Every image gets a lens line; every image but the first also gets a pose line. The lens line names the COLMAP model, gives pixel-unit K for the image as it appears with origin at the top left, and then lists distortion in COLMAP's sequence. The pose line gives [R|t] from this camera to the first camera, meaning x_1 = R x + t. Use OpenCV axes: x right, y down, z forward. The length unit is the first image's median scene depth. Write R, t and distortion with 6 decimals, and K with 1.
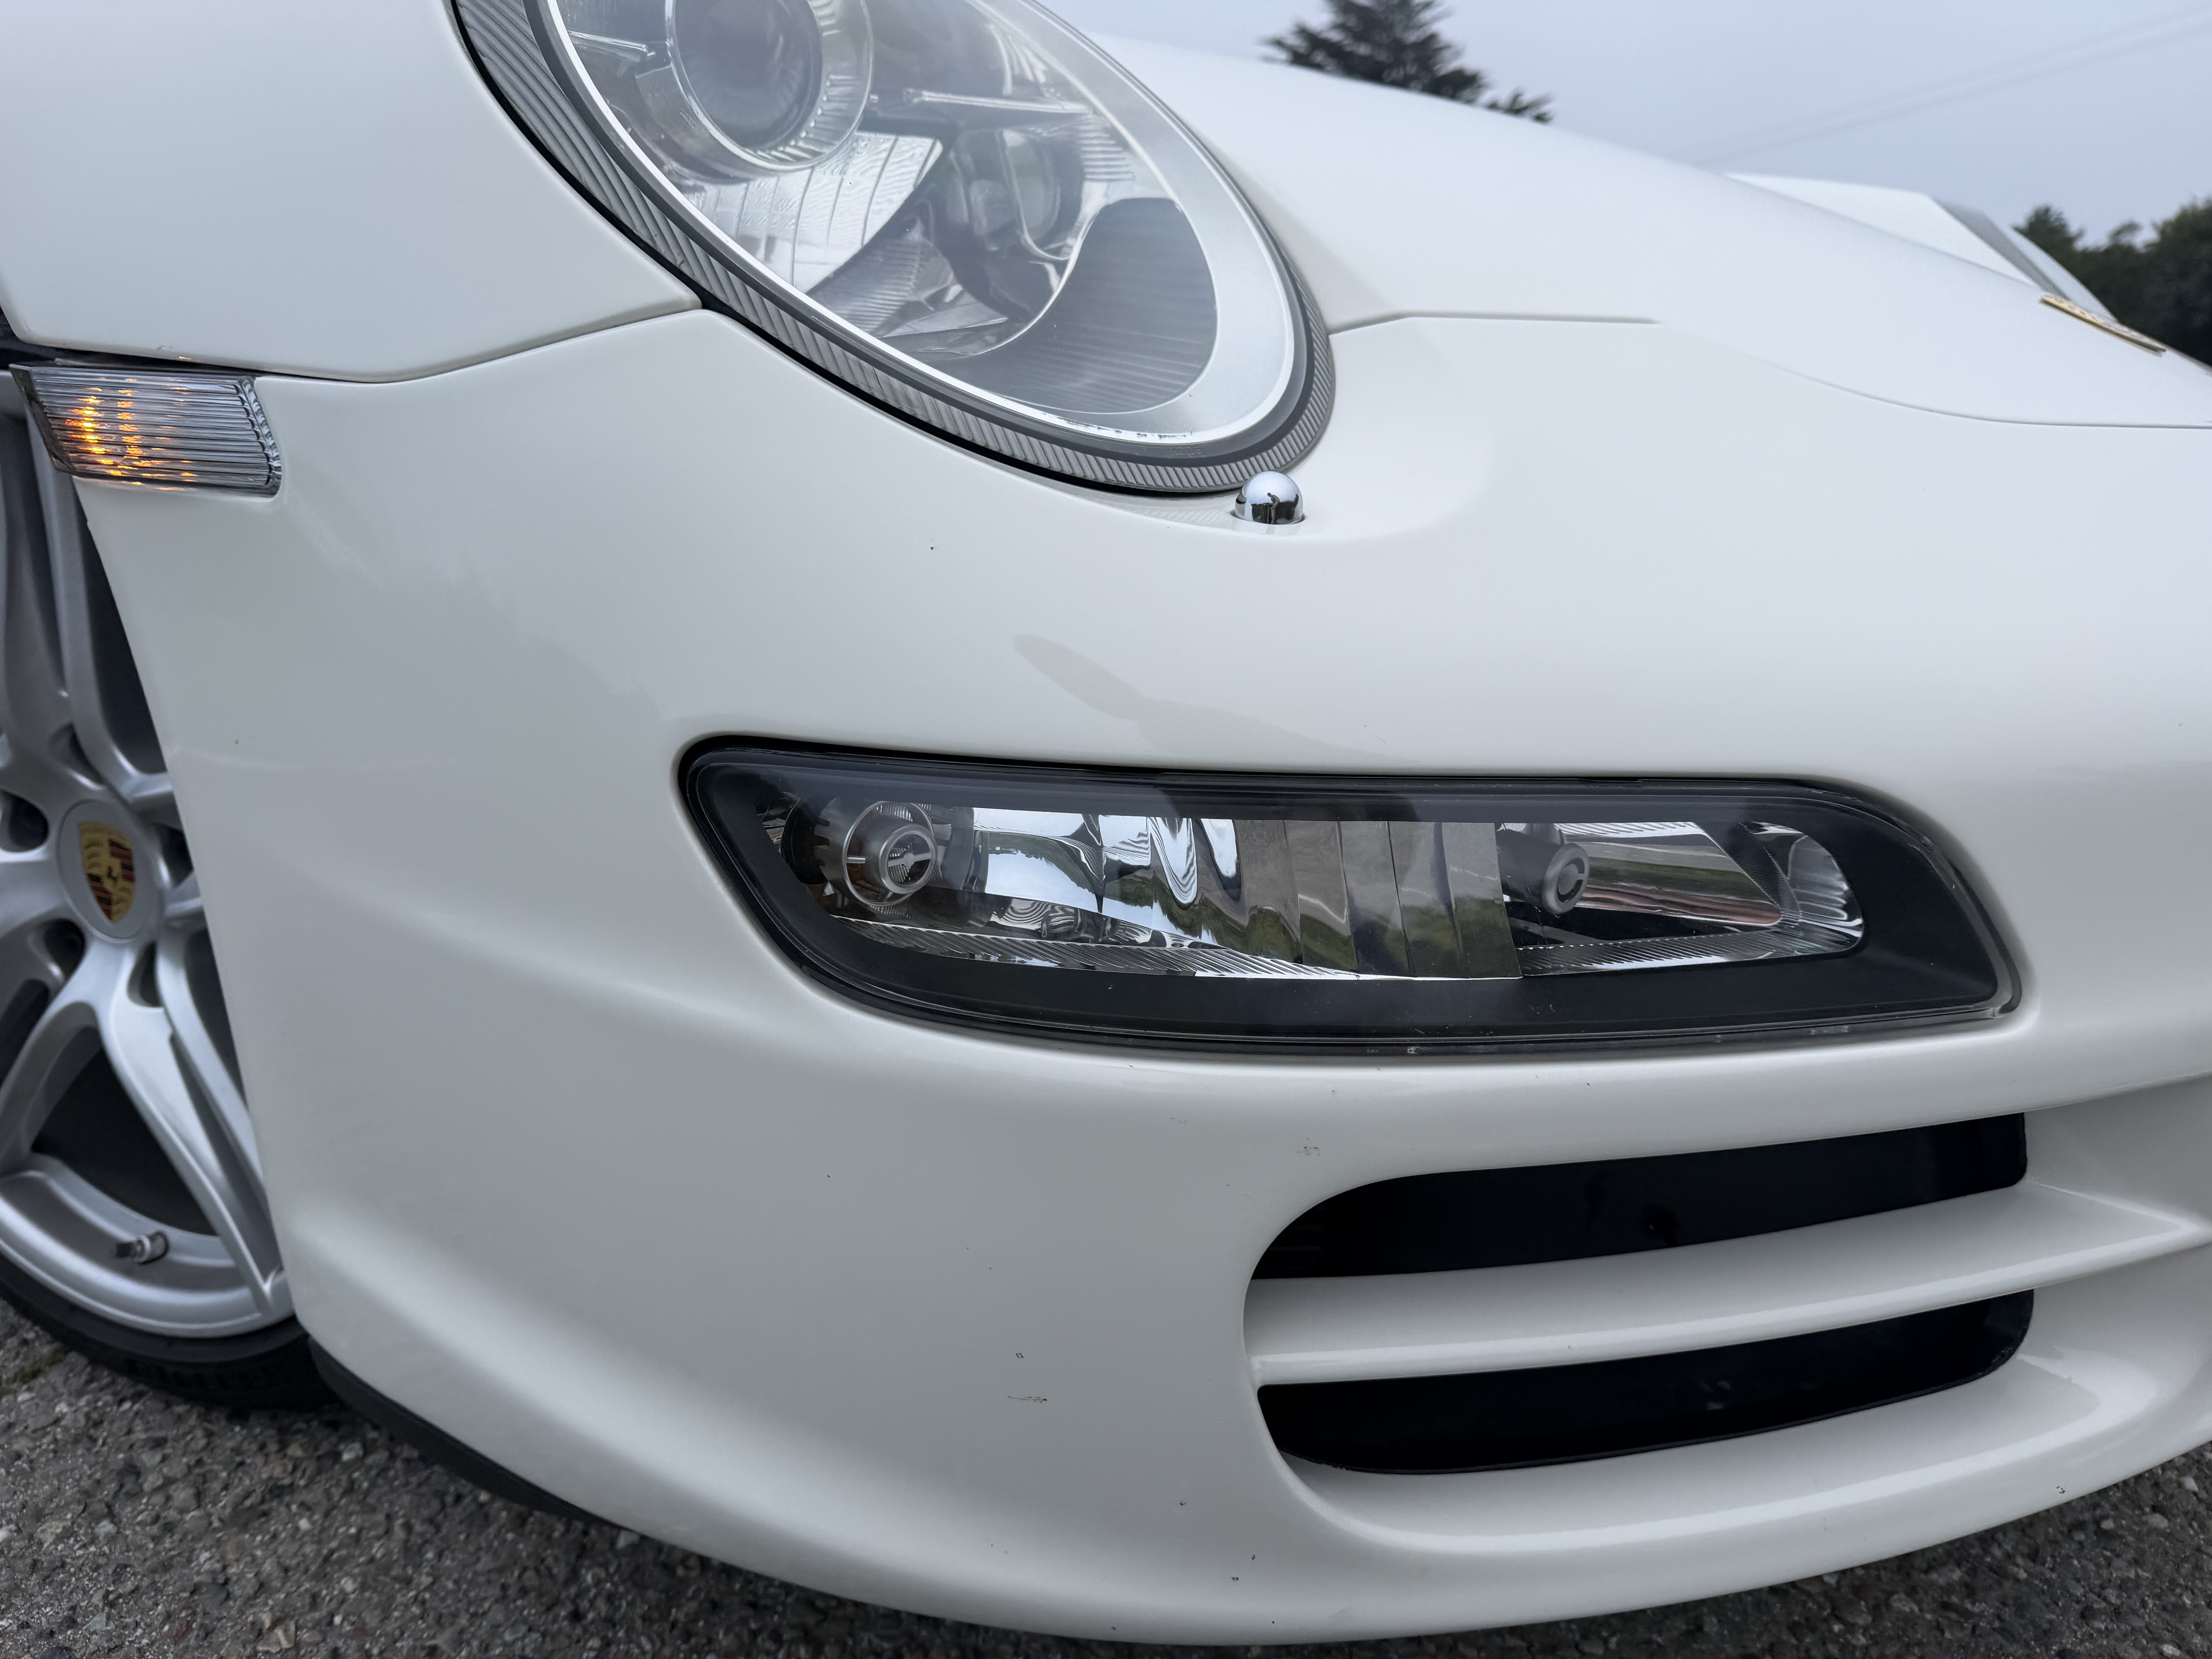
lens RADIAL K [[1575.8, 0, 1106.0], [0, 1575.8, 829.5], [0, 0, 1]] dist [-0.004220, -0.001843]
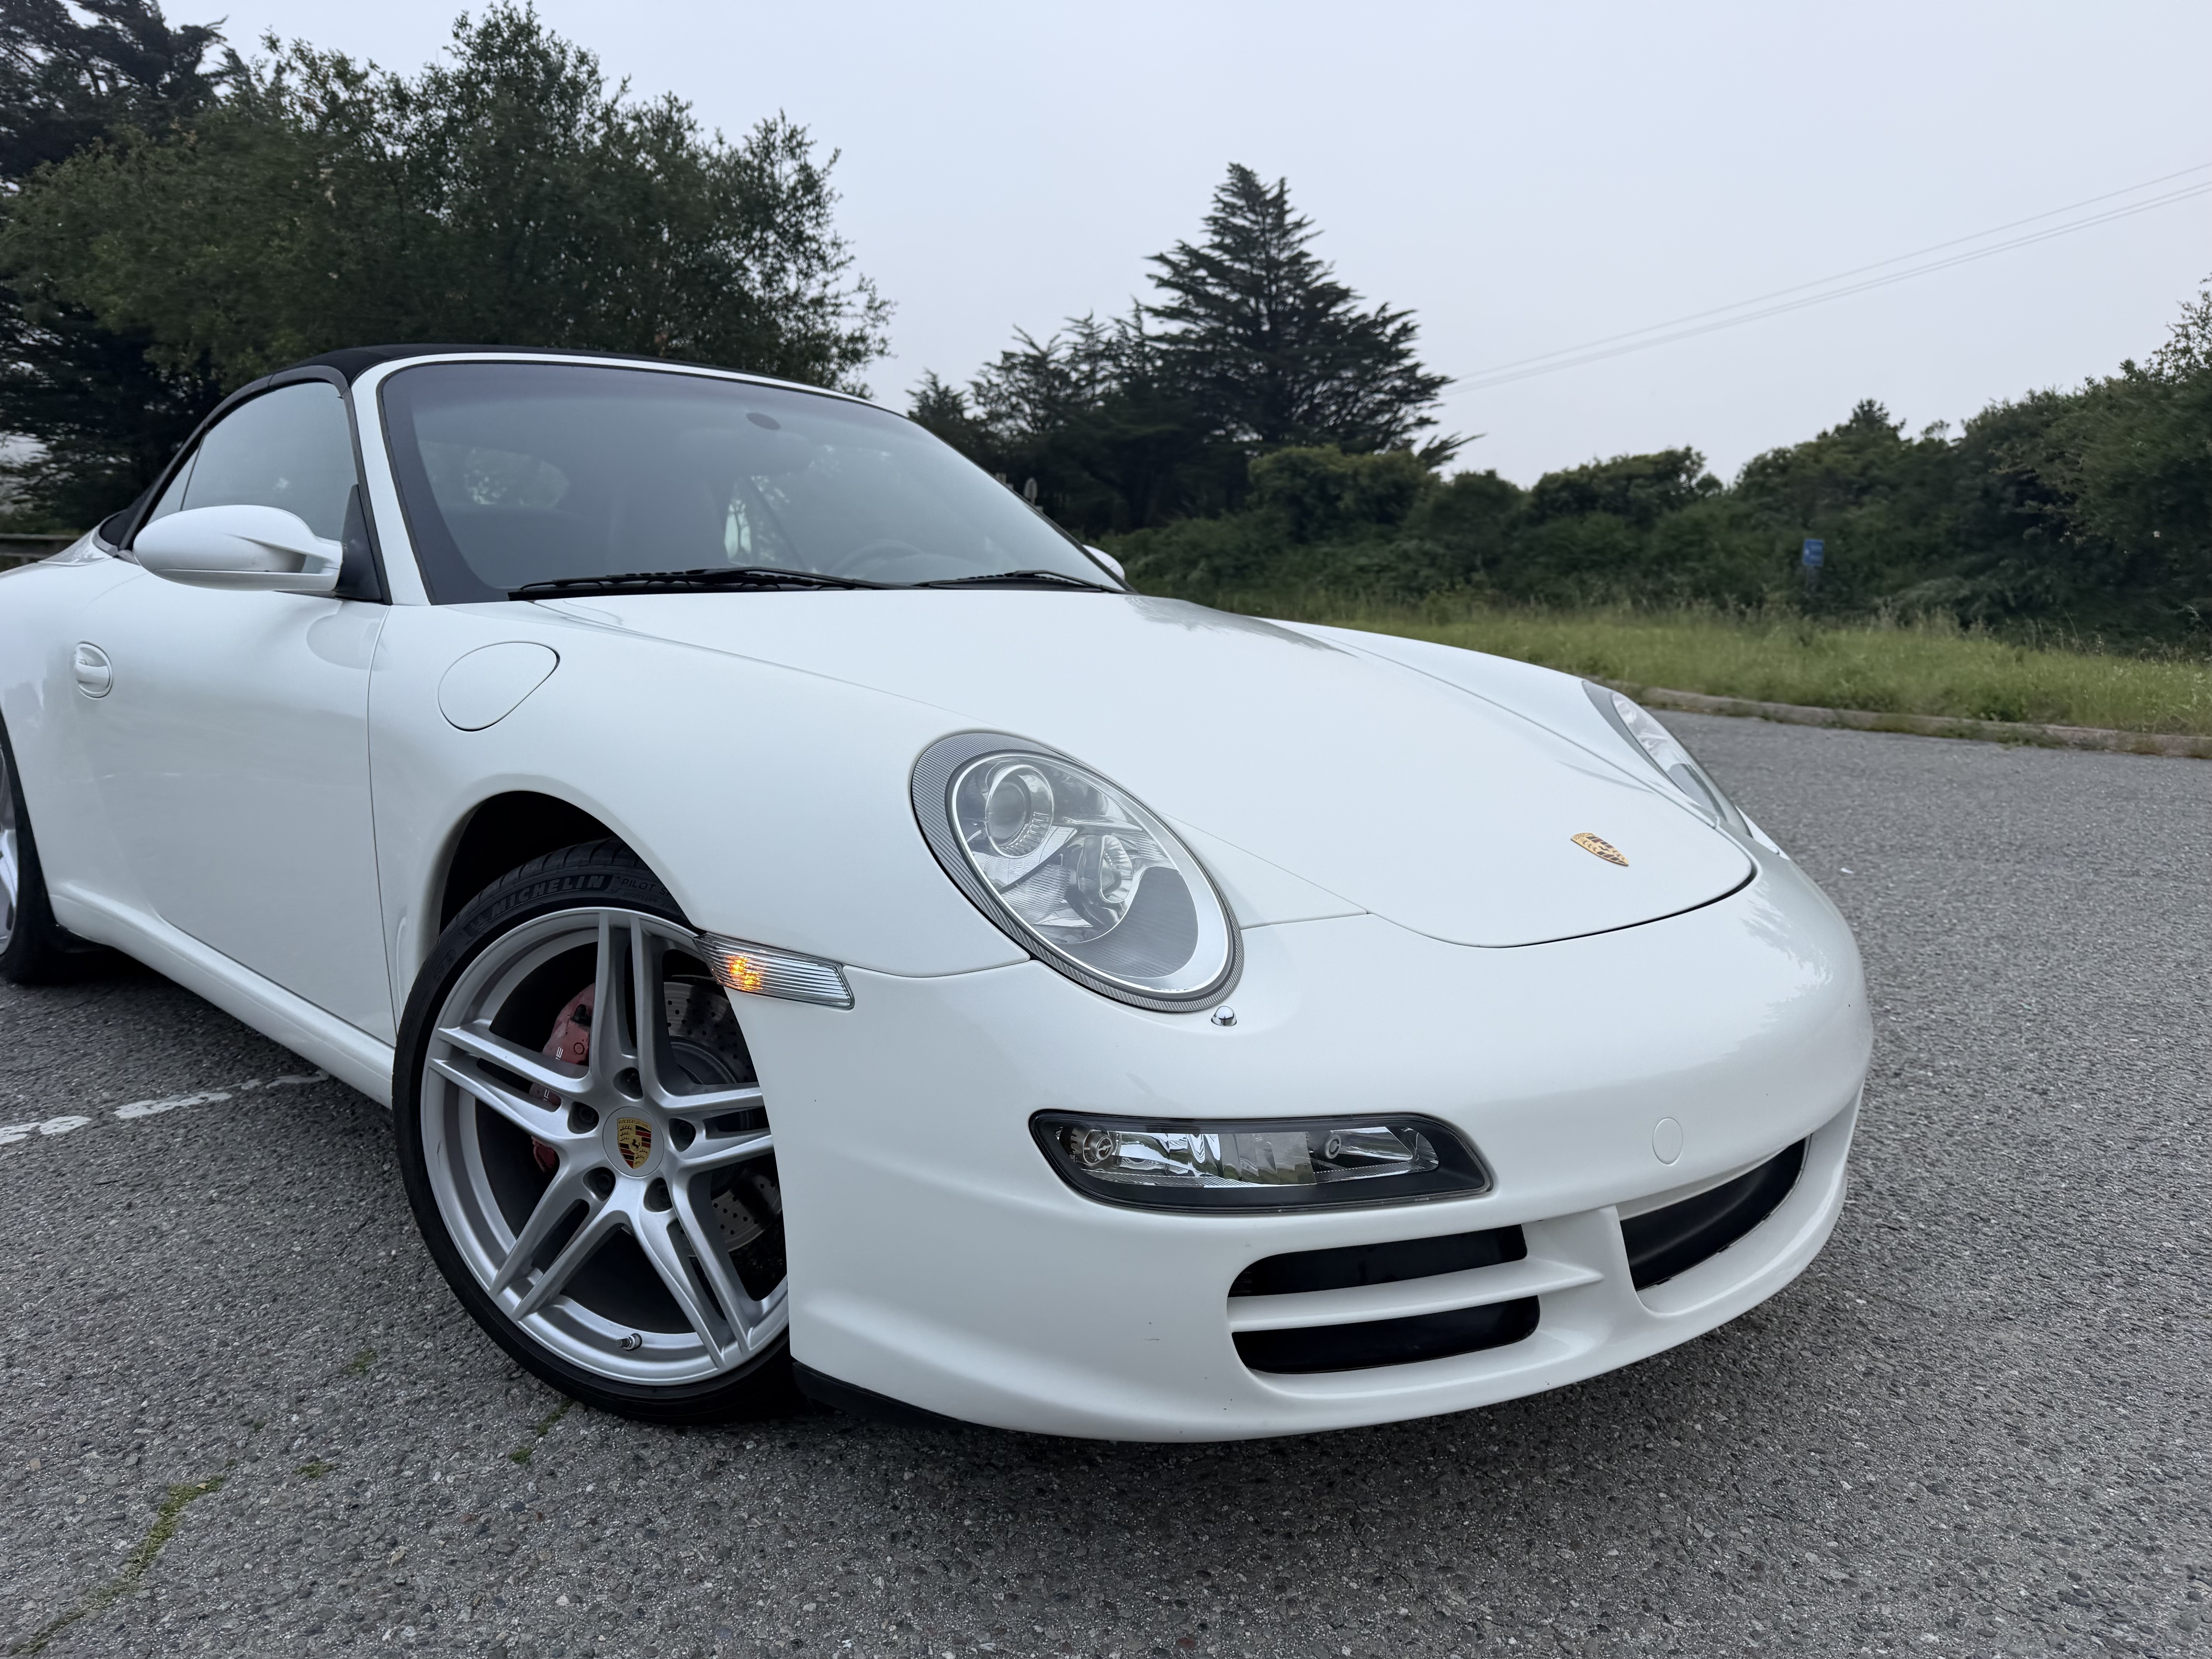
lens RADIAL K [[1547.9, 0, 1106.0], [0, 1547.9, 829.5], [0, 0, 1]] dist [0.017168, -0.024341]
pose [[0.997944, -0.018935, 0.061228, -0.165006], [0.025393, 0.993992, -0.106470, -0.151420], [-0.058844, 0.107806, 0.992429, -1.085117]]
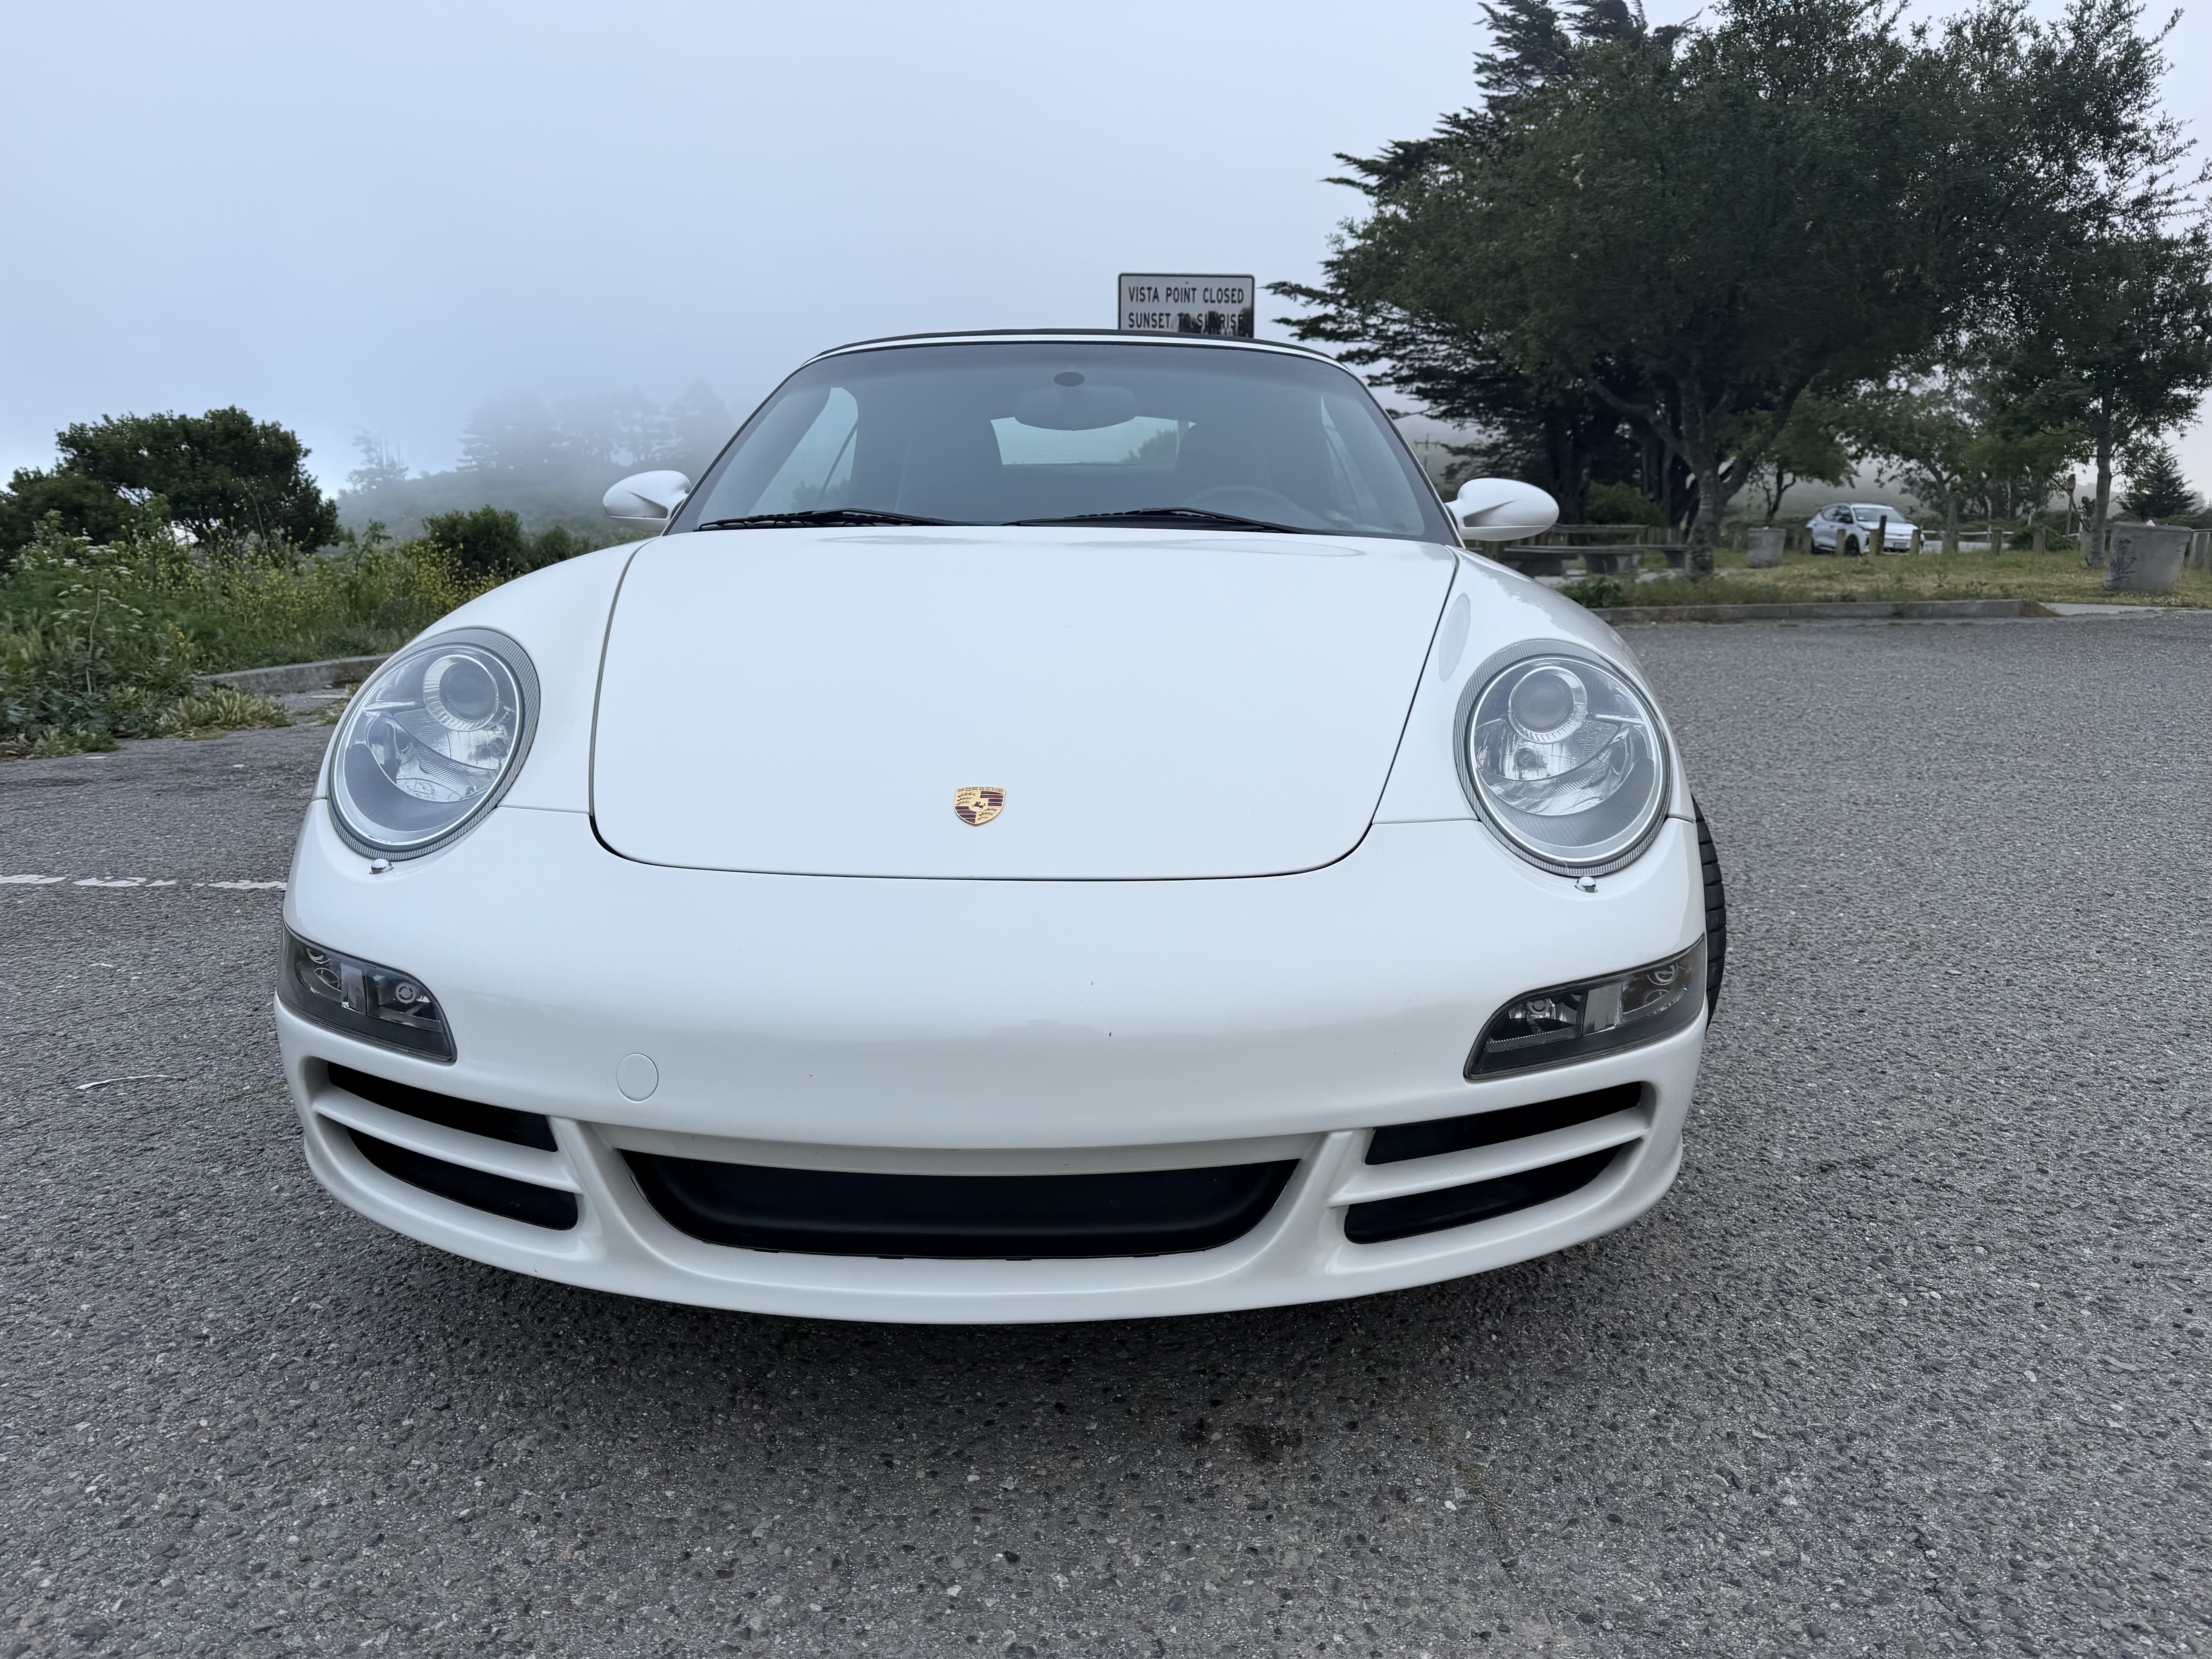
lens RADIAL K [[1538.1, 0, 1106.0], [0, 1538.1, 829.5], [0, 0, 1]] dist [0.003500, 0.000486]
pose [[0.711942, 0.117994, -0.692255, 2.115196], [-0.177865, 0.983937, -0.015213, -0.308769], [0.679340, 0.133958, 0.721493, -0.227126]]
